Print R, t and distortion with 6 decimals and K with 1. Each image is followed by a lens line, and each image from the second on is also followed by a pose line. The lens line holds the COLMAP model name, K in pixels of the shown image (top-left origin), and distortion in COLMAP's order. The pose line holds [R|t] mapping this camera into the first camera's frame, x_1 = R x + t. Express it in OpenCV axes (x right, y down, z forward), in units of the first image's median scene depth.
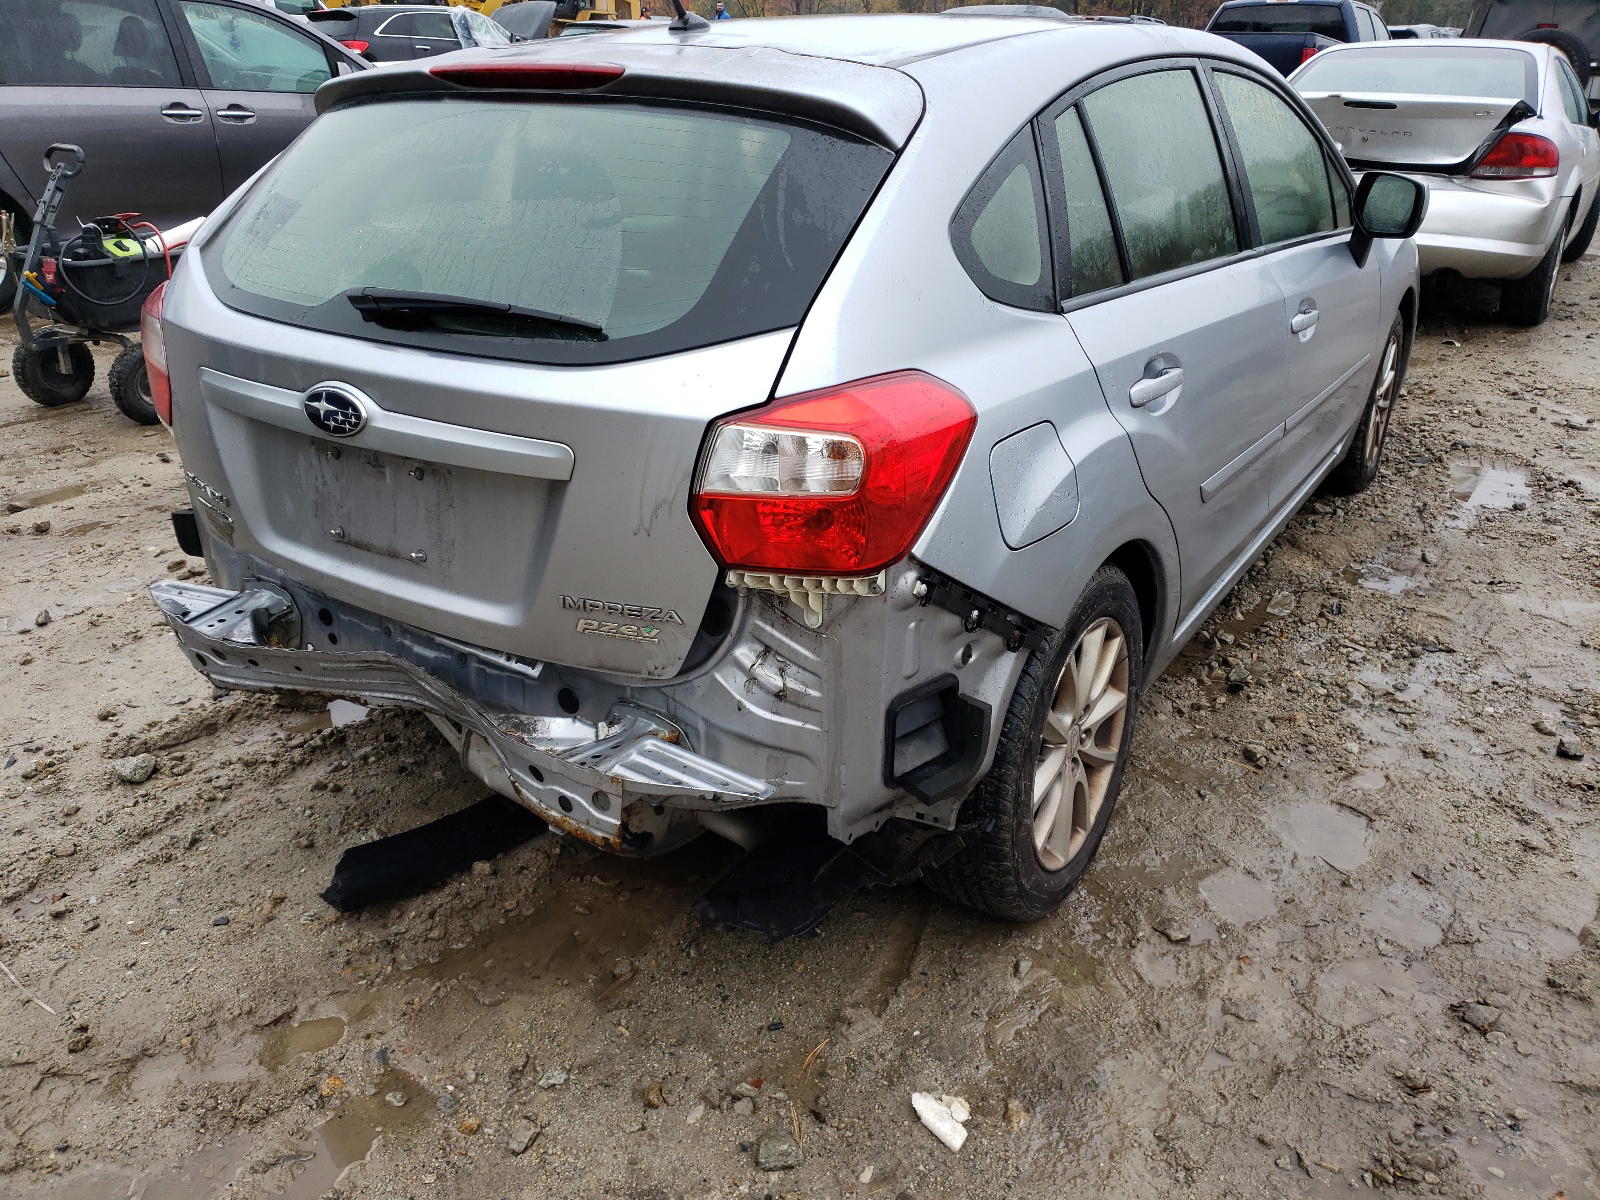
lens RADIAL K [[1241.6, 0, 792.6], [0, 1241.6, 598.1], [0, 0, 1]] dist [0.041675, -0.034201]
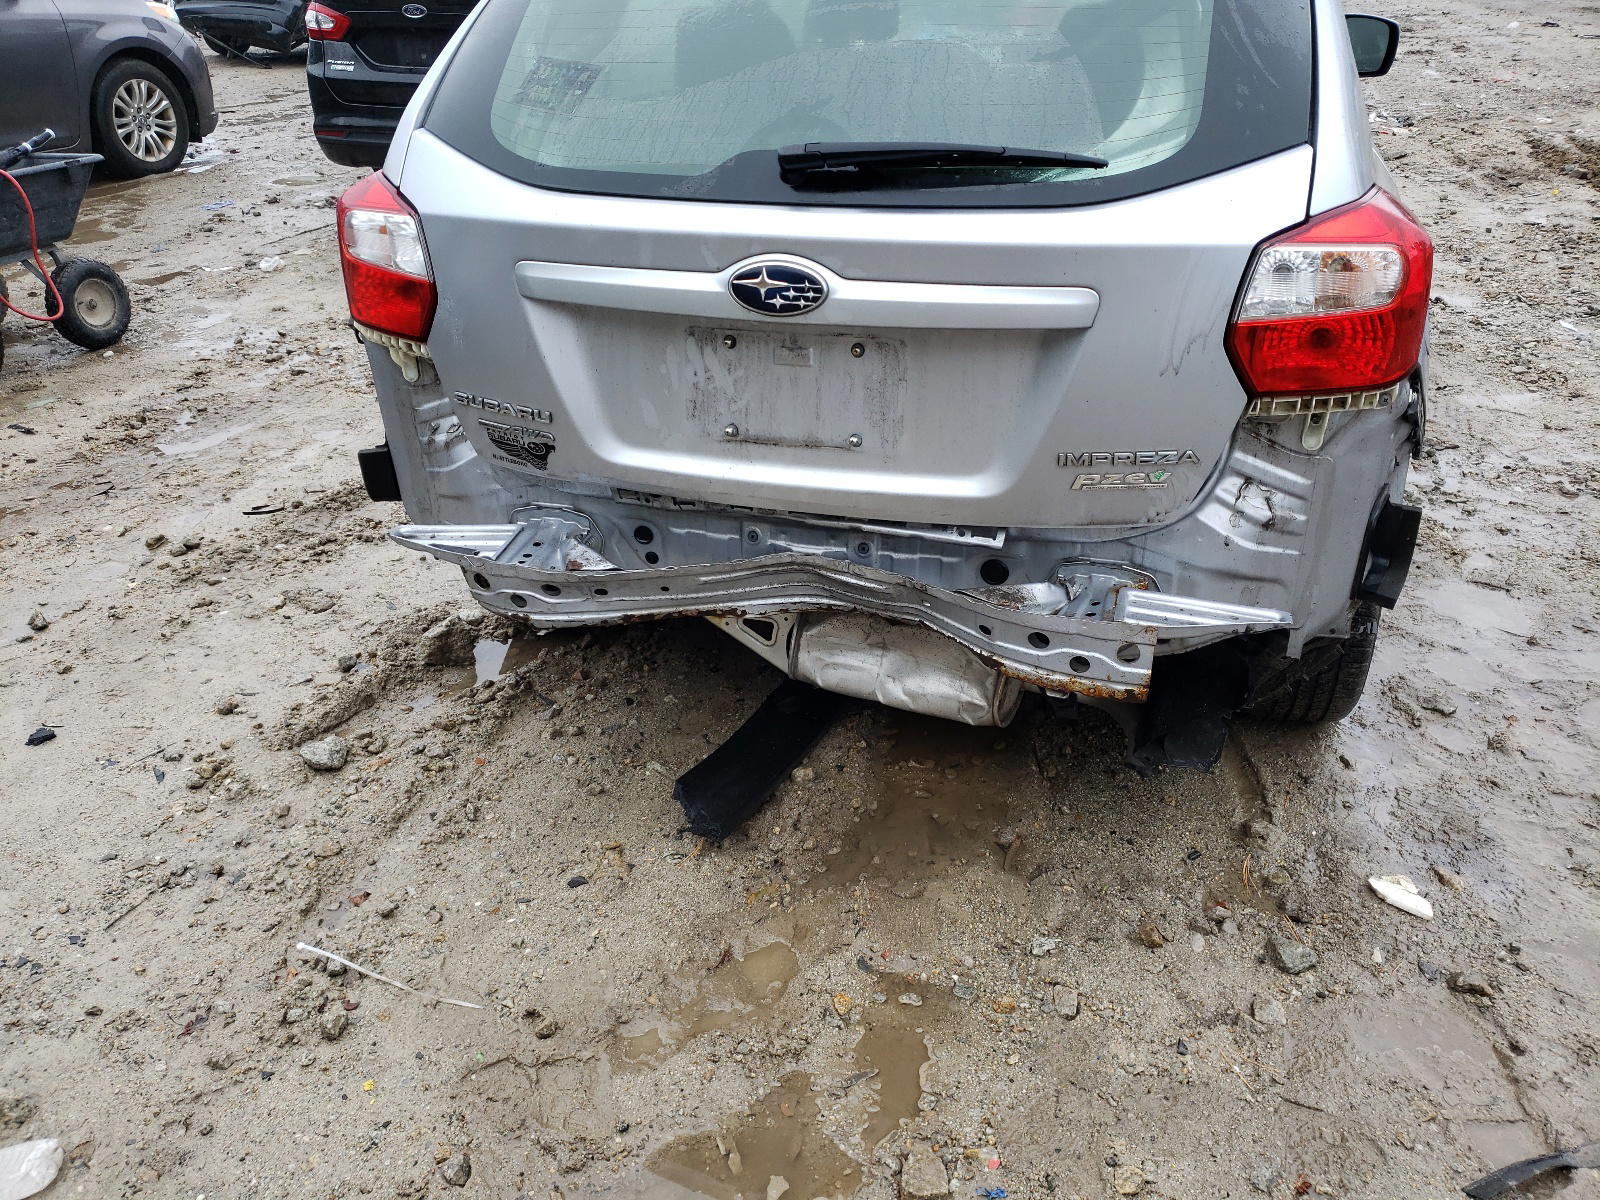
lens RADIAL K [[1241.6, 0, 801.2], [0, 1241.6, 598.1], [0, 0, 1]] dist [0.041675, -0.034201]
pose [[0.952832, -0.155124, 0.260859, -0.609258], [0.137360, 0.986857, 0.085117, -0.000913], [-0.270634, -0.045271, 0.961617, 0.108305]]
